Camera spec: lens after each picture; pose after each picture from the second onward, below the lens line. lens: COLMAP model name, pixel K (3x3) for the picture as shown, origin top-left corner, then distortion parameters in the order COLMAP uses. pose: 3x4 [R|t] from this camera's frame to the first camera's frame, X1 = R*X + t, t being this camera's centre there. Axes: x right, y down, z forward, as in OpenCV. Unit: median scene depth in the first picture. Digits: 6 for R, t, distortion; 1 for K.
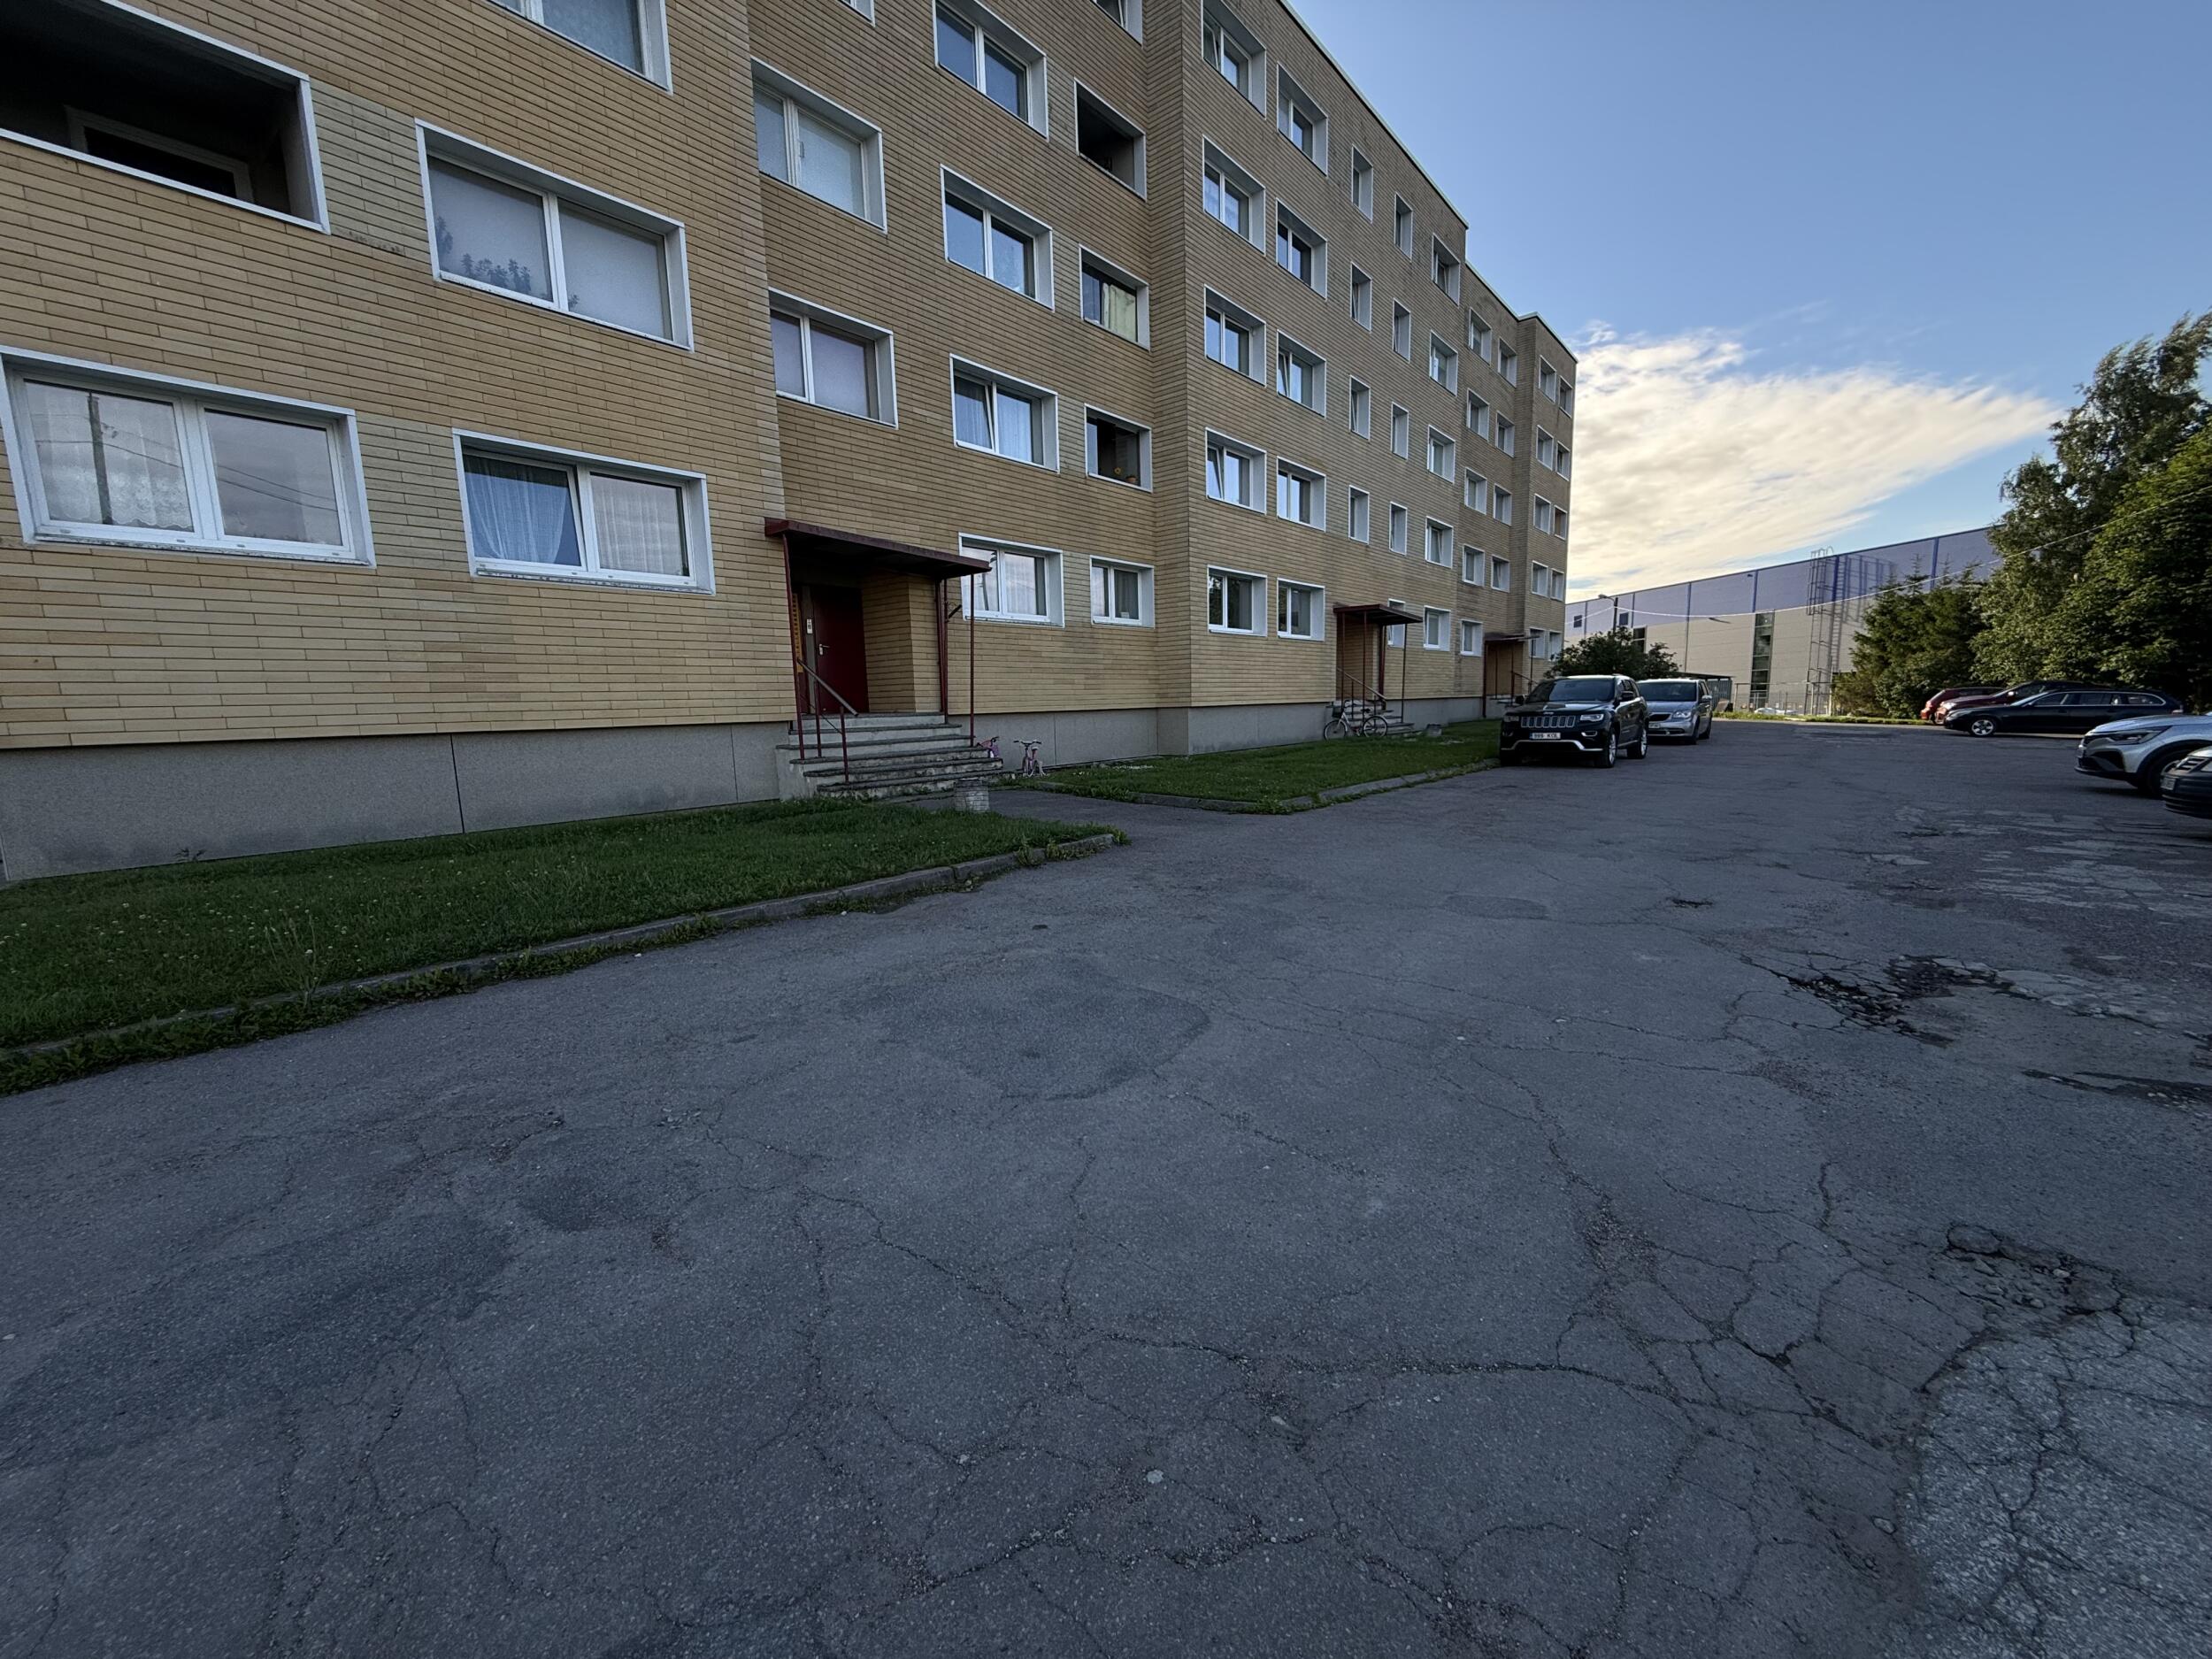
lens RADIAL K [[886.0, 0, 1098.3], [0, 886.0, 826.9], [0, 0, 1]] dist [-0.012554, -0.000163]
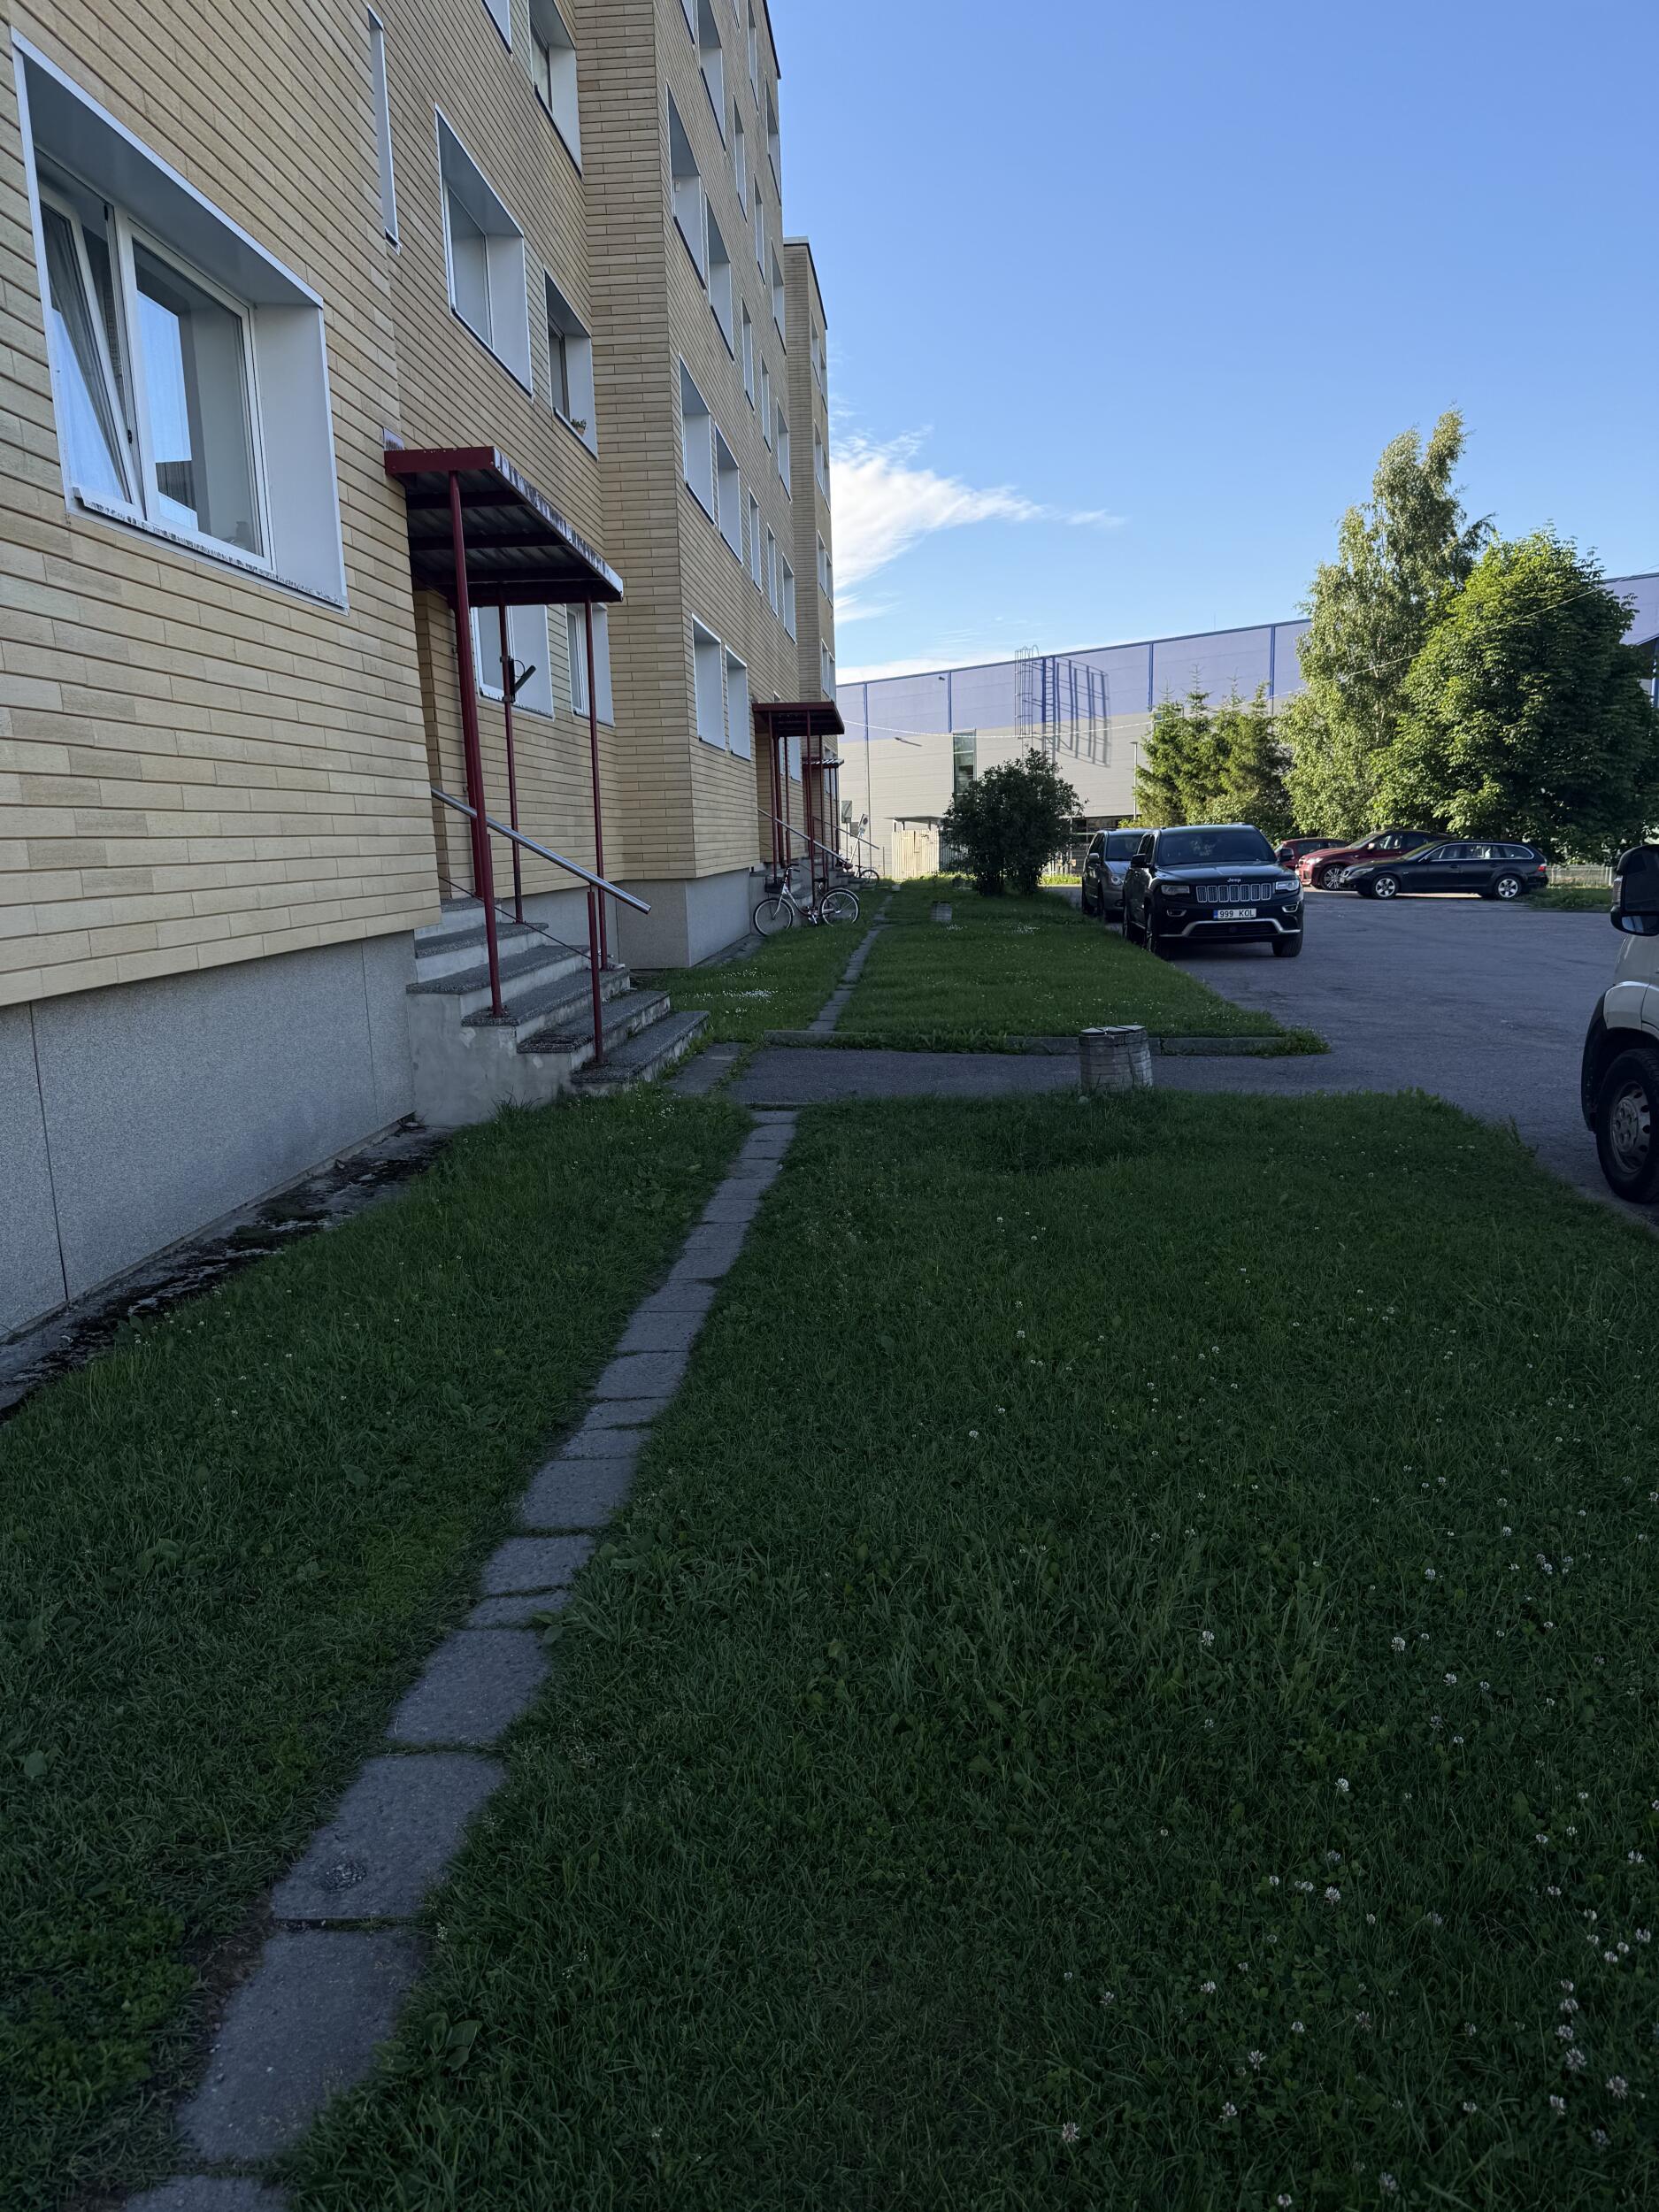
lens RADIAL K [[1564.8, 0, 835.5], [0, 1564.8, 1105.3], [0, 0, 1]] dist [-0.002293, -0.002980]
pose [[0.798878, -0.100497, 0.593039, -0.633993], [0.092423, 0.994744, 0.044068, -0.049490], [-0.594351, 0.019606, 0.803967, 0.282136]]
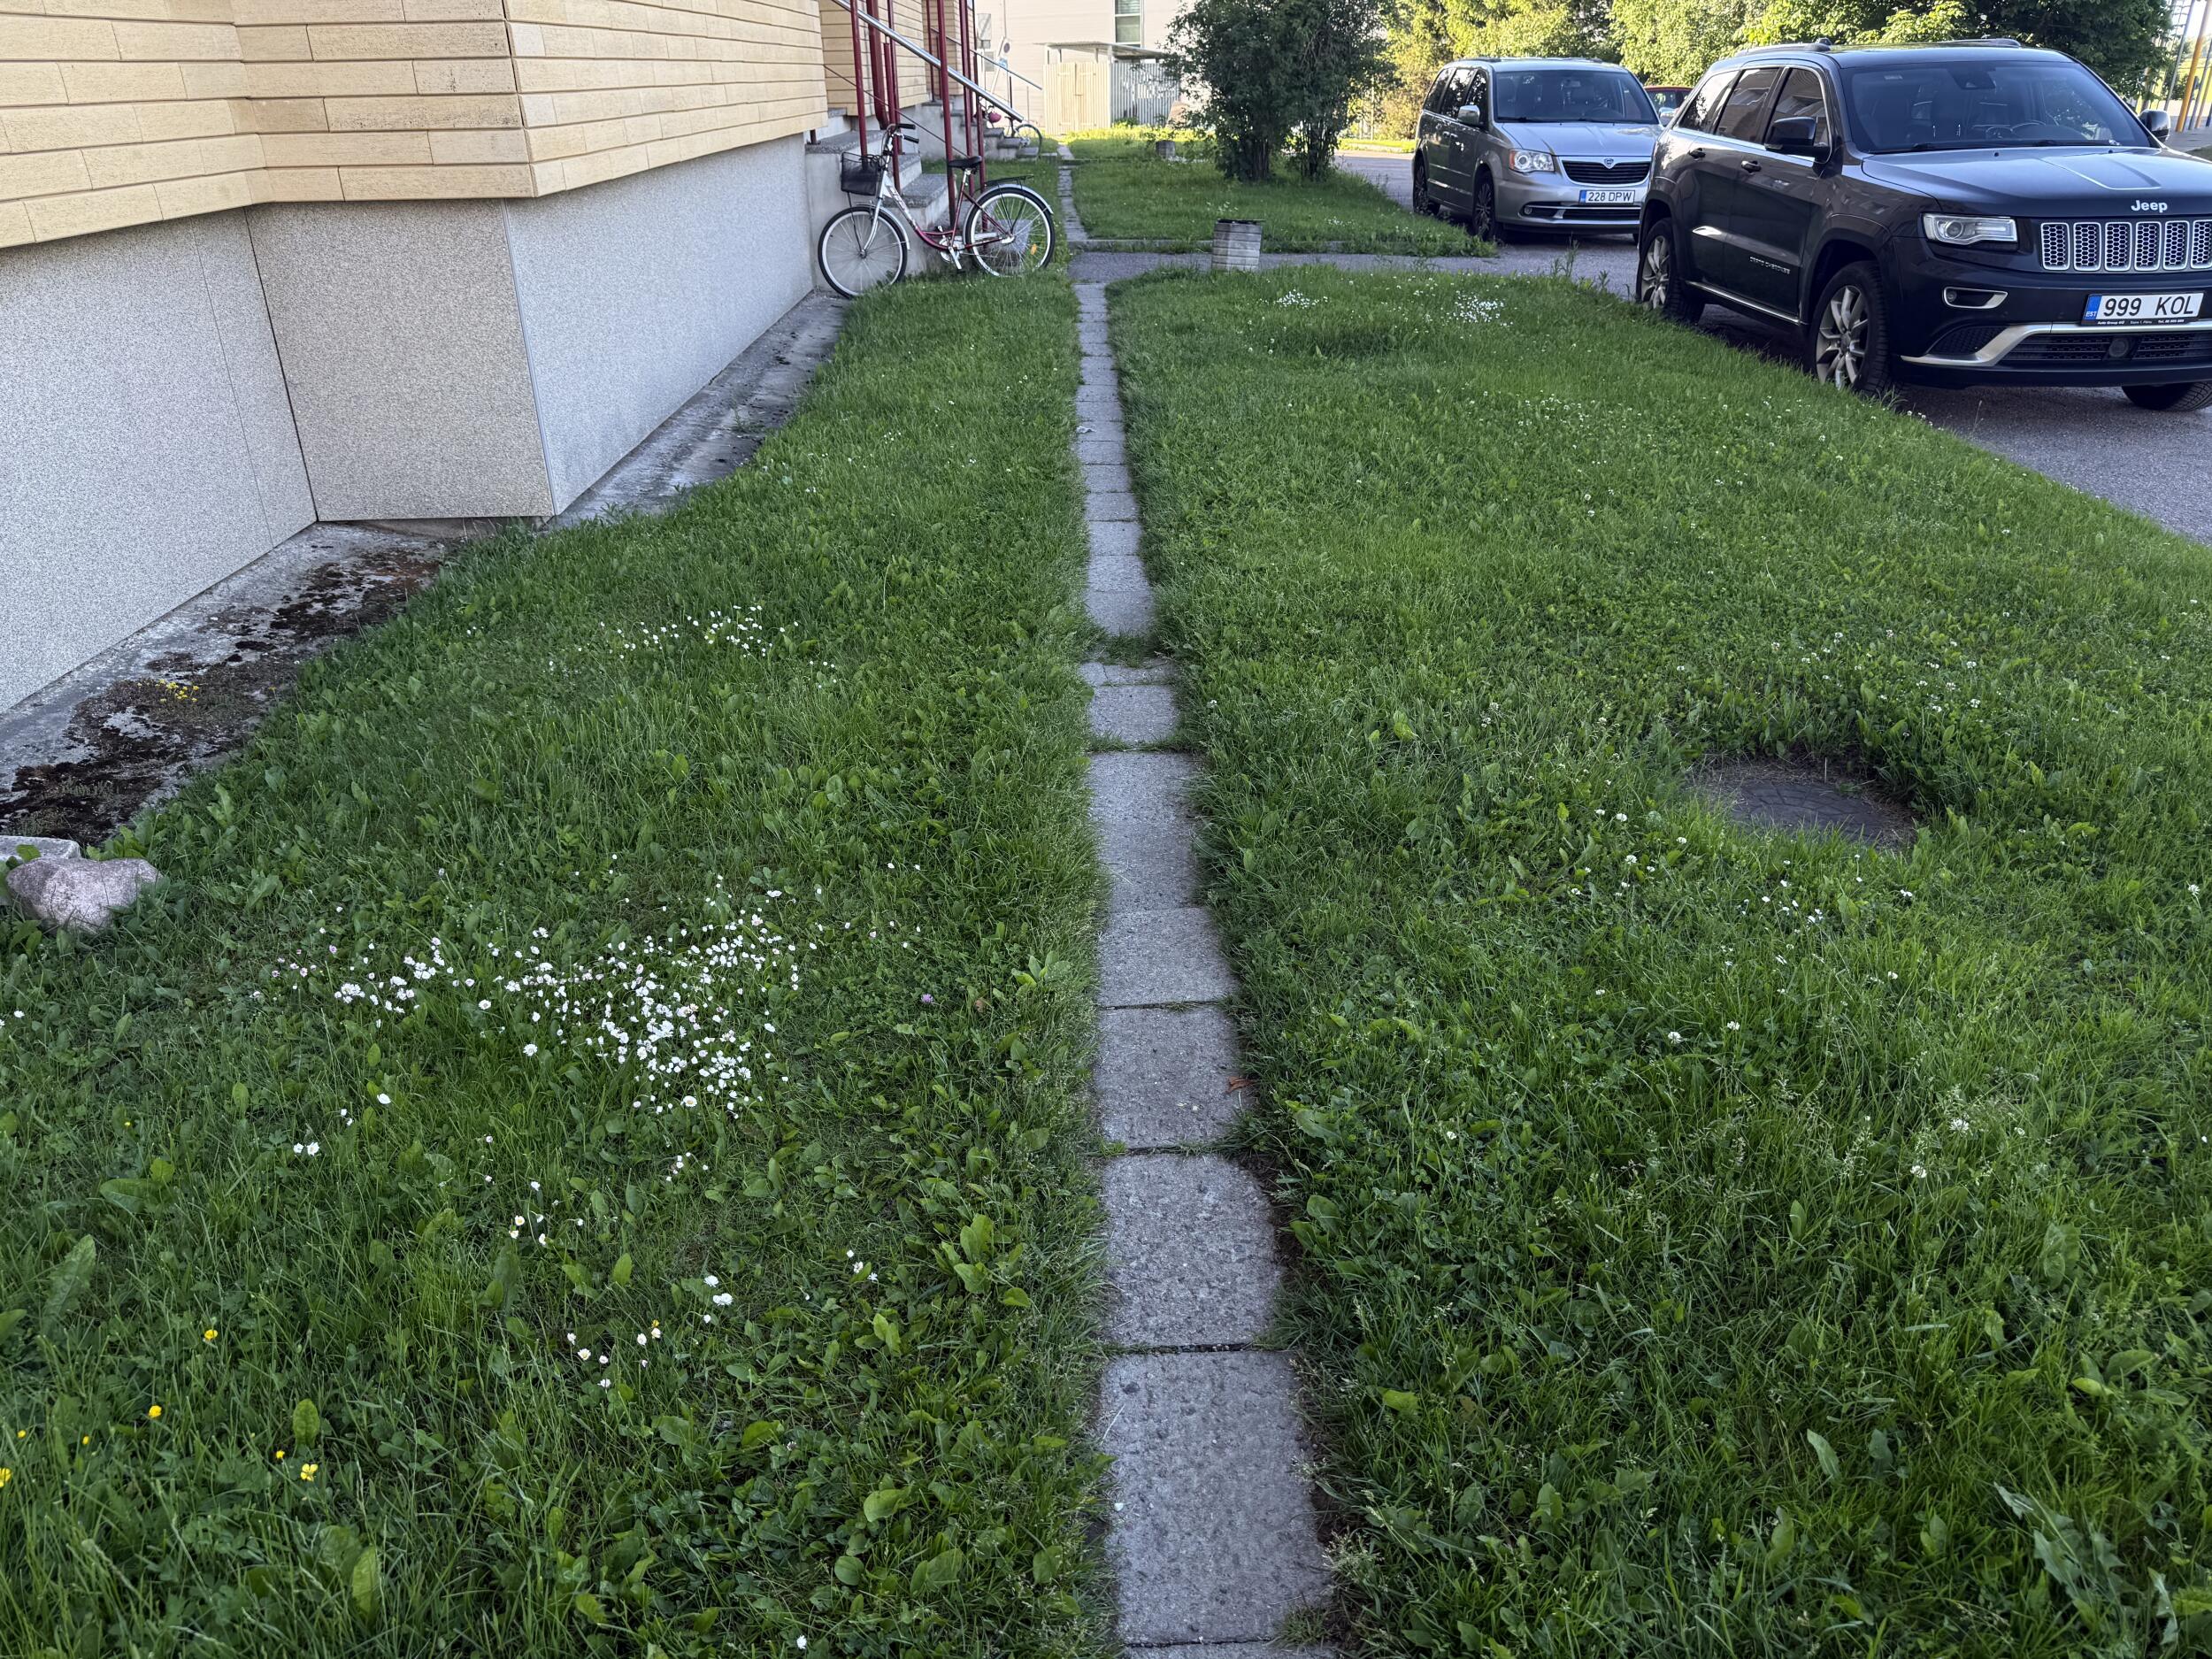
lens RADIAL K [[1564.8, 0, 1106.3], [0, 1564.8, 830.0], [0, 0, 1]] dist [-0.002293, -0.002980]
pose [[0.742969, -0.277391, 0.609140, -0.019322], [0.086057, 0.942115, 0.324057, -0.174882], [-0.663771, -0.188344, 0.723834, 1.132097]]
